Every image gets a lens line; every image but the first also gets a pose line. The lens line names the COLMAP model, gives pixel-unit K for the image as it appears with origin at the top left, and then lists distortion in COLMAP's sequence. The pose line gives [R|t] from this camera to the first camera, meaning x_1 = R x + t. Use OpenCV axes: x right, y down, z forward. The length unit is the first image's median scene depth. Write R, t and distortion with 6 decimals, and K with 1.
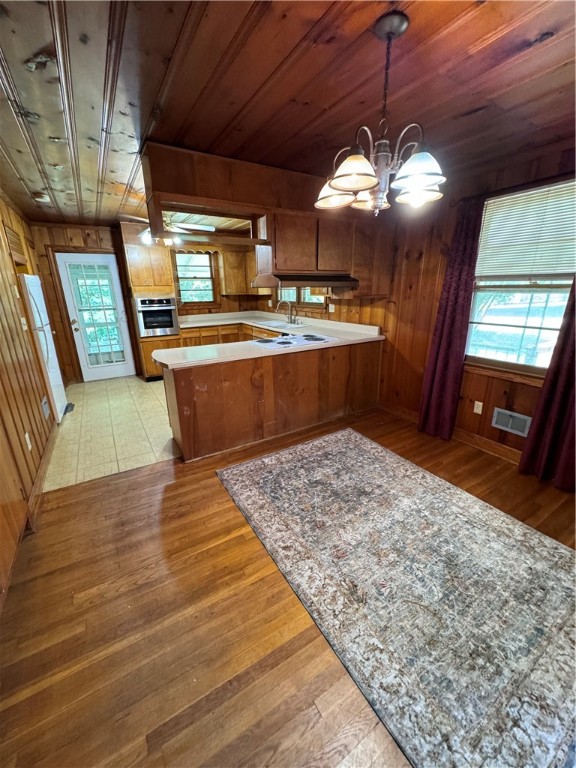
lens RADIAL K [[305.6, 0, 285.7], [0, 305.6, 380.3], [0, 0, 1]] dist [-0.000563, 0.000736]
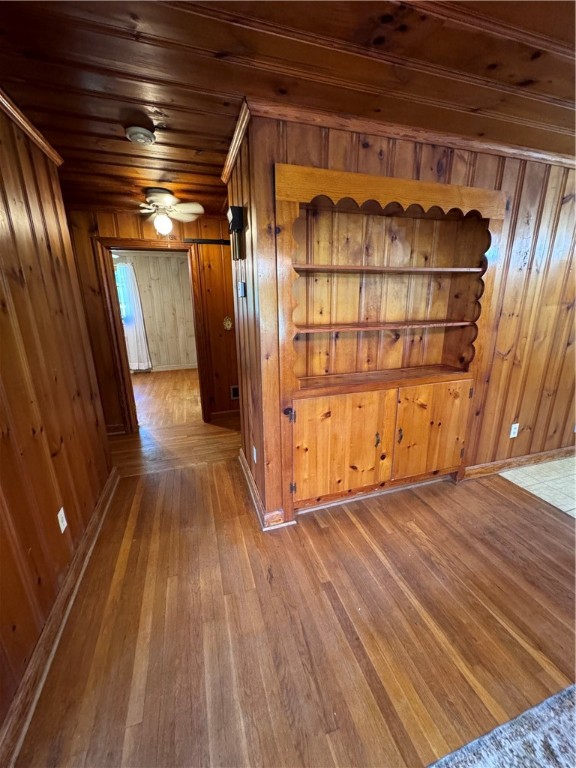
lens RADIAL K [[305.6, 0, 287.2], [0, 305.6, 383.2], [0, 0, 1]] dist [-0.000563, 0.000736]
pose [[-0.230141, 0.272960, -0.934092, 0.177536], [-0.272592, 0.903350, 0.331138, -0.050236], [0.934199, 0.330835, -0.133491, 0.148805]]
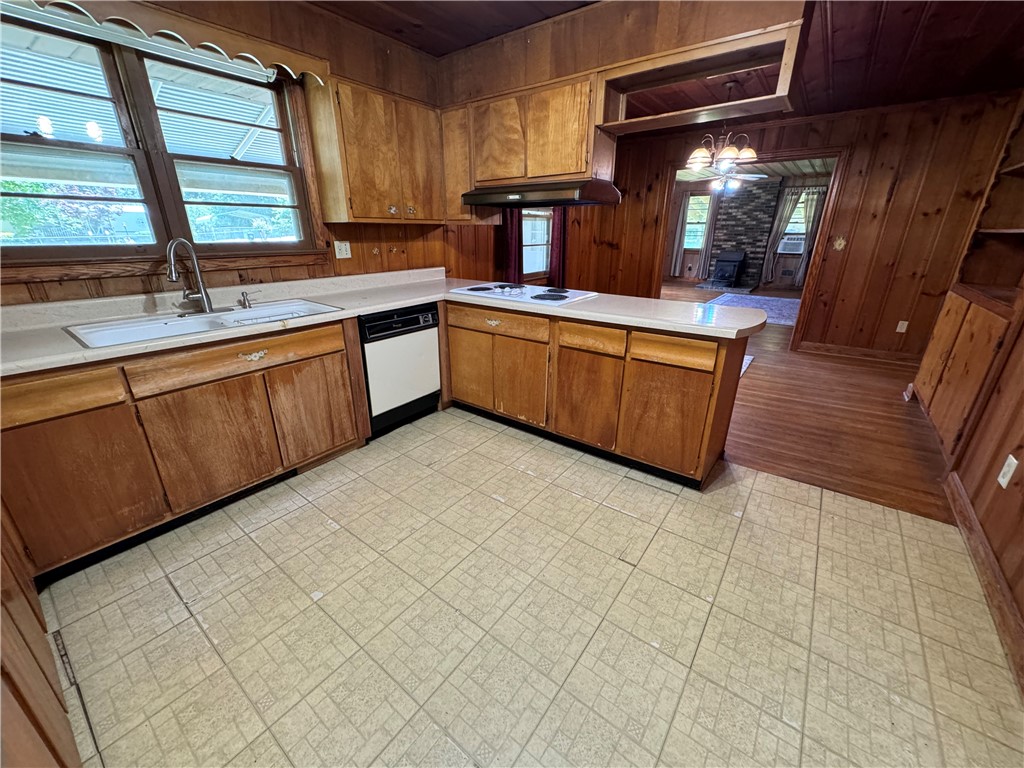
lens RADIAL K [[407.5, 0, 511.7], [0, 407.5, 384.2], [0, 0, 1]] dist [-0.000563, 0.000736]
pose [[-0.364138, -0.320633, 0.874413, -0.536981], [0.273759, 0.860547, 0.429552, -0.237761], [-0.890202, 0.395795, -0.225581, 0.918830]]
